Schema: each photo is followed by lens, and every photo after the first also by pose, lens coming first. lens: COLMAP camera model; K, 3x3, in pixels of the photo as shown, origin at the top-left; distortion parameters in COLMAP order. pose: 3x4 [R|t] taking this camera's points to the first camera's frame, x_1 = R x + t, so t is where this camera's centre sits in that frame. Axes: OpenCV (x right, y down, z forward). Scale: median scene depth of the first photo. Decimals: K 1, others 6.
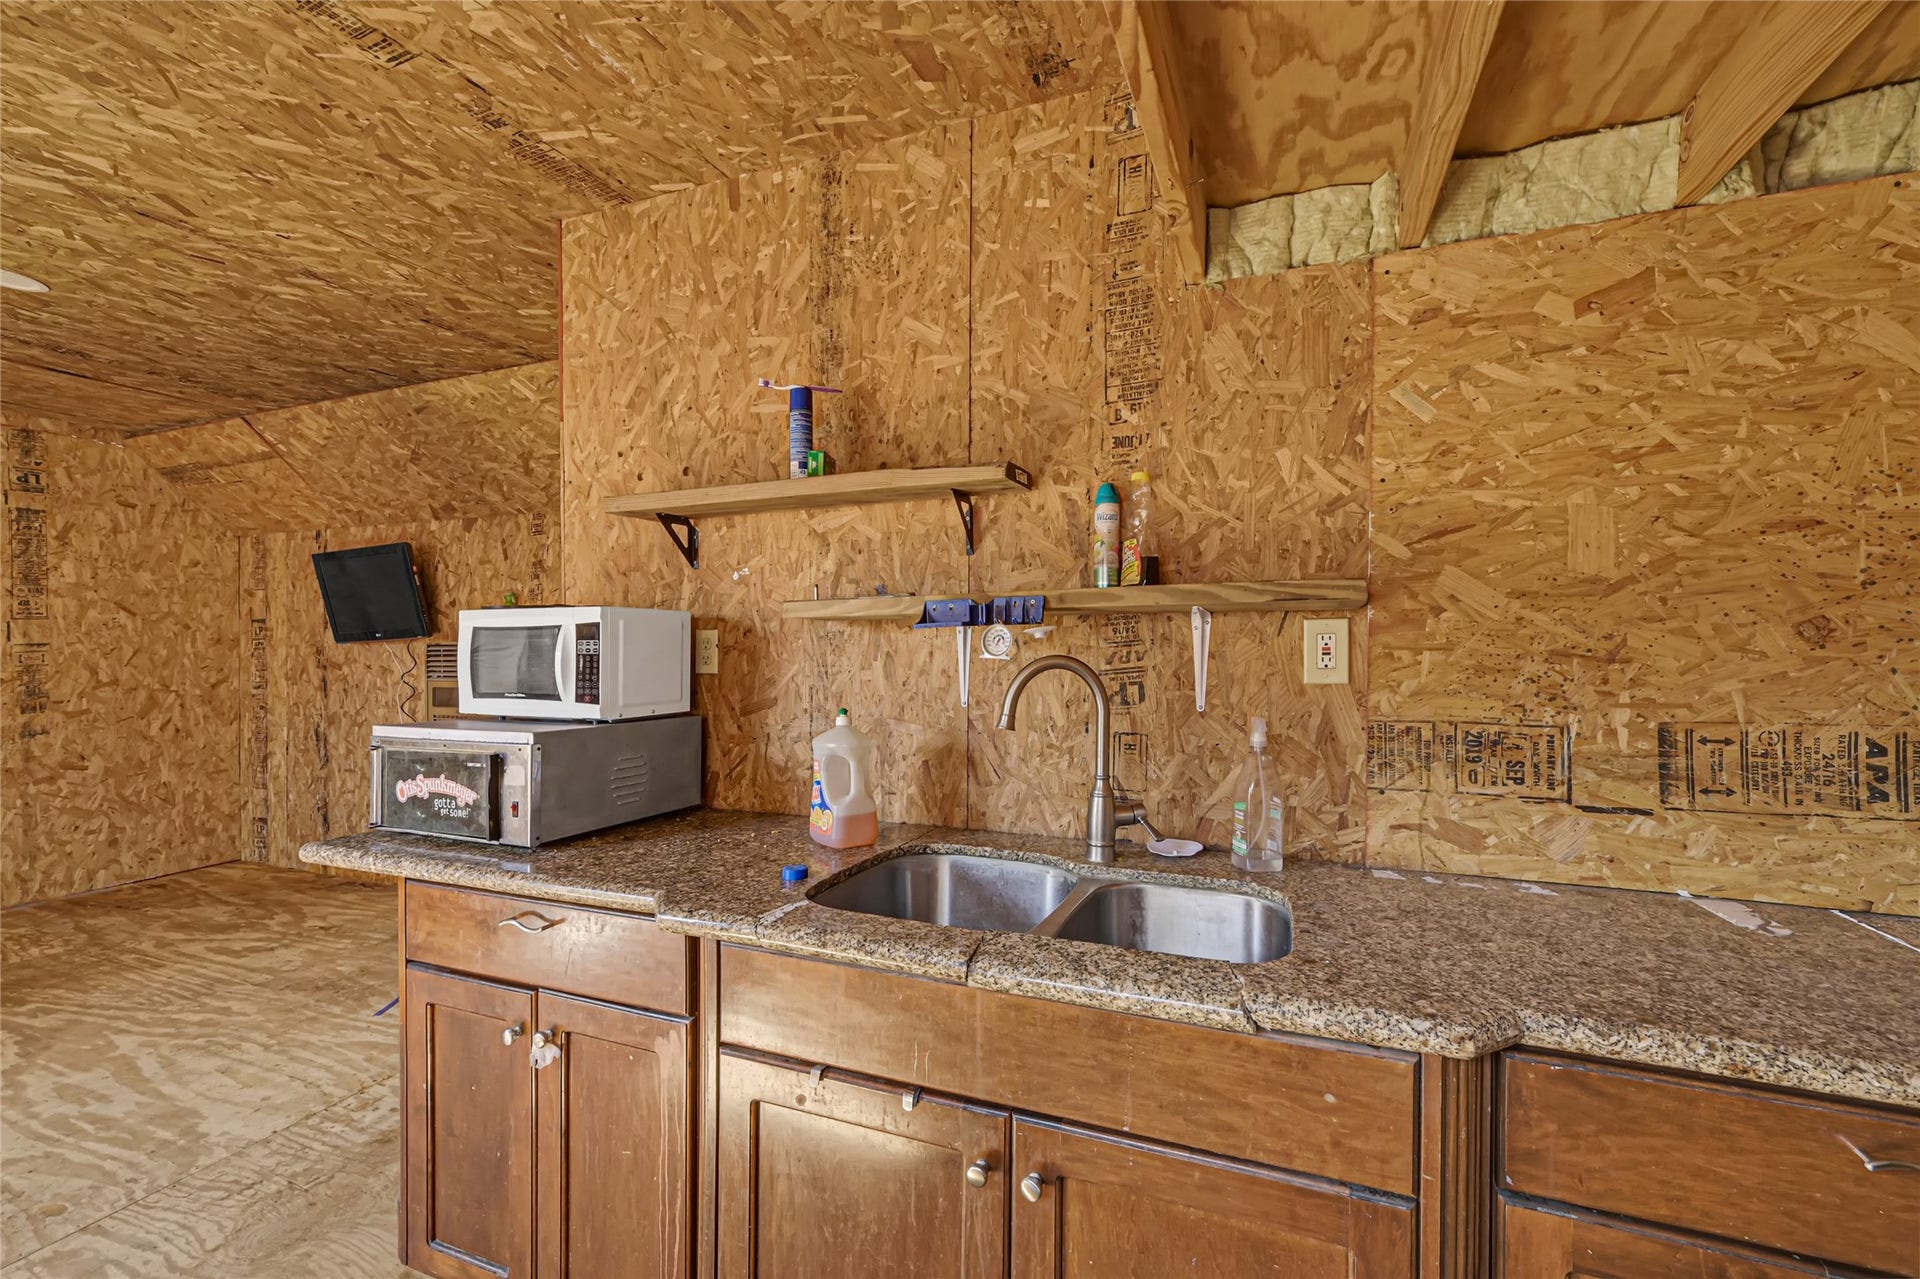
lens RADIAL K [[789.4, 0, 960.0], [0, 789.4, 639.5], [0, 0, 1]] dist [0.000244, 0.000137]
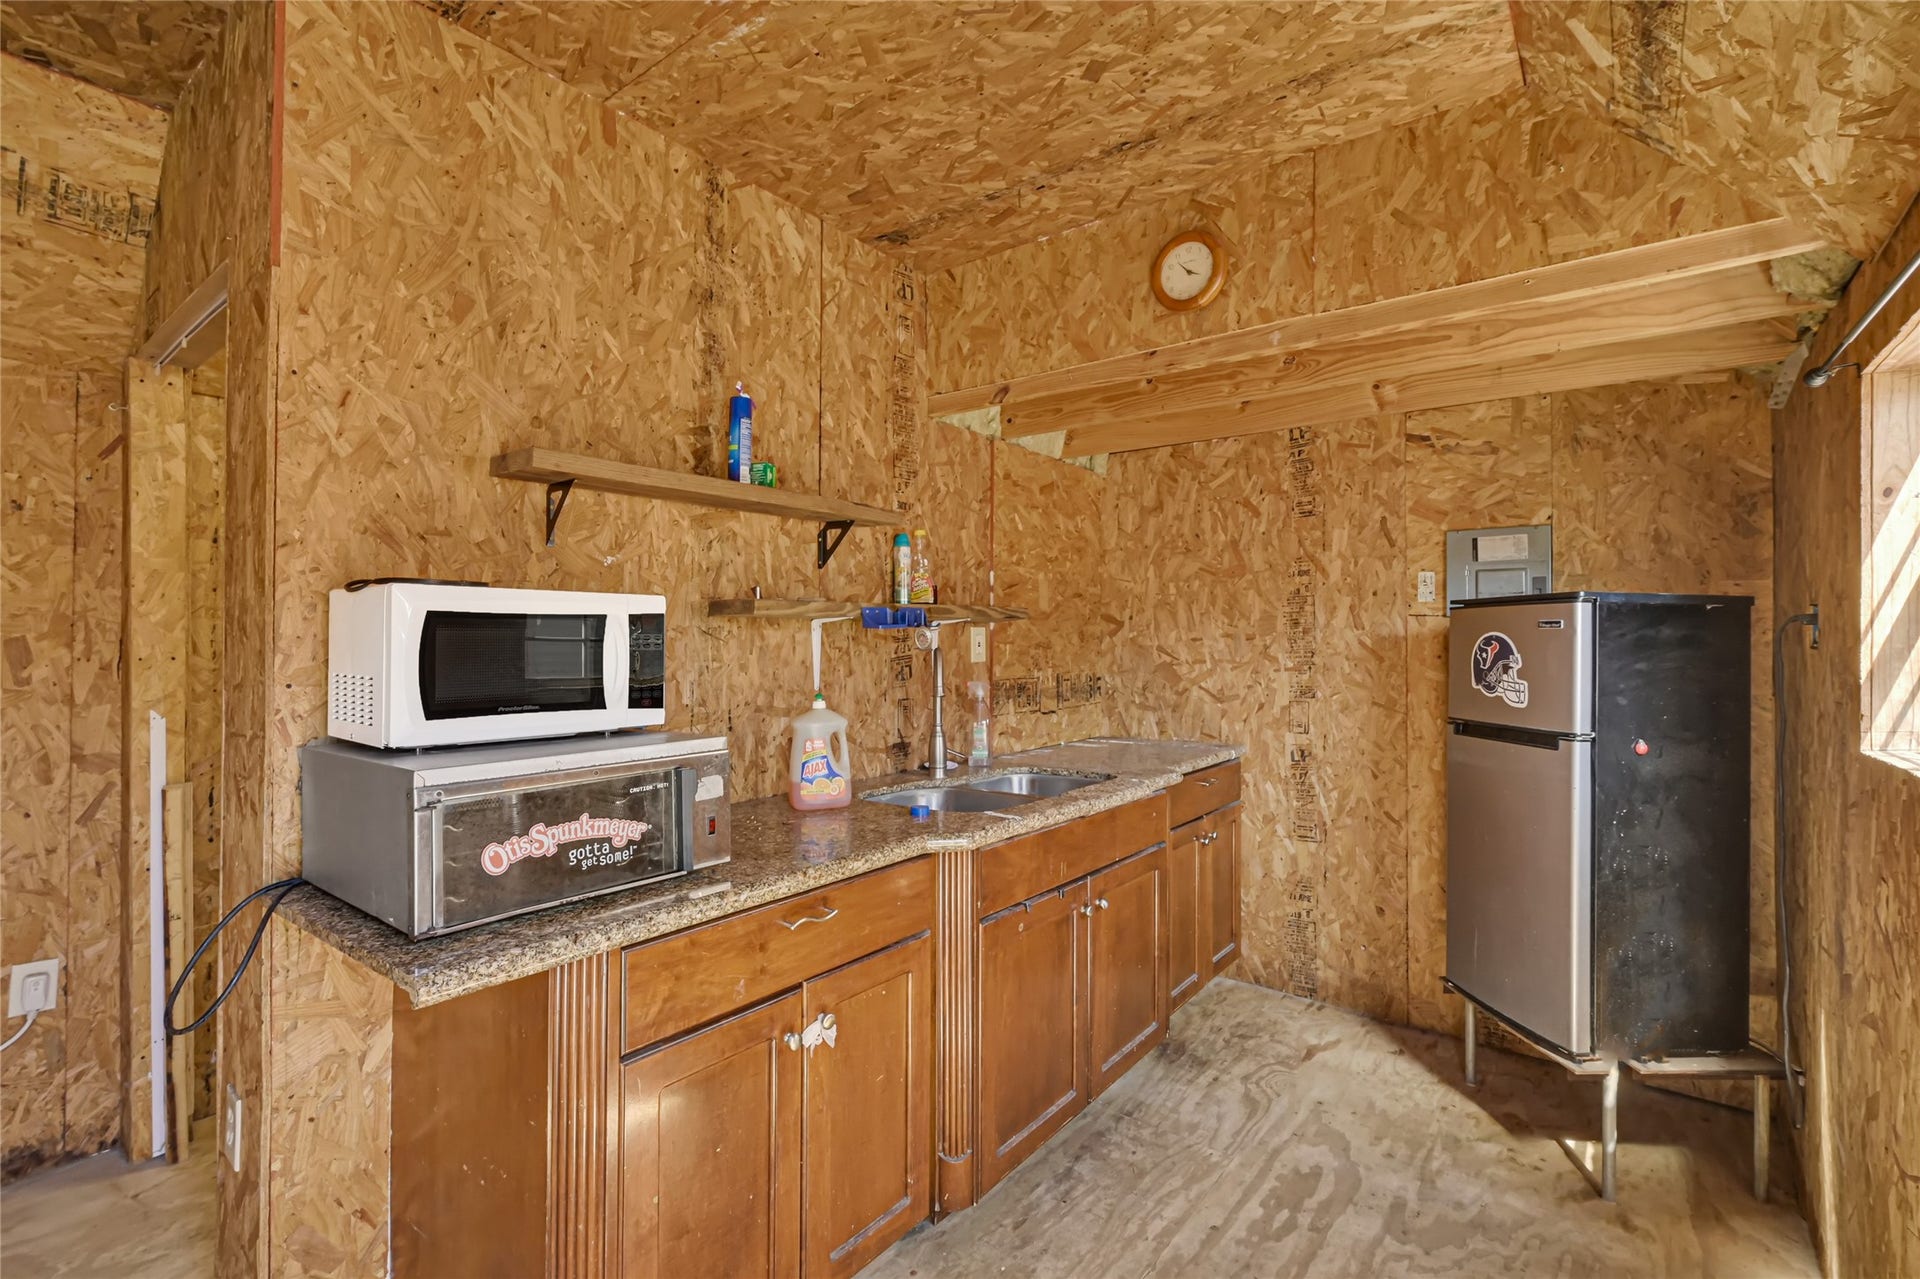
lens RADIAL K [[821.3, 0, 960.0], [0, 821.3, 639.5], [0, 0, 1]] dist [-0.001719, -0.000137]
pose [[0.301124, 0.004440, 0.953575, -1.265465], [-0.005229, 0.999982, -0.003004, 0.008584], [-0.953571, -0.004081, 0.301142, 0.429763]]
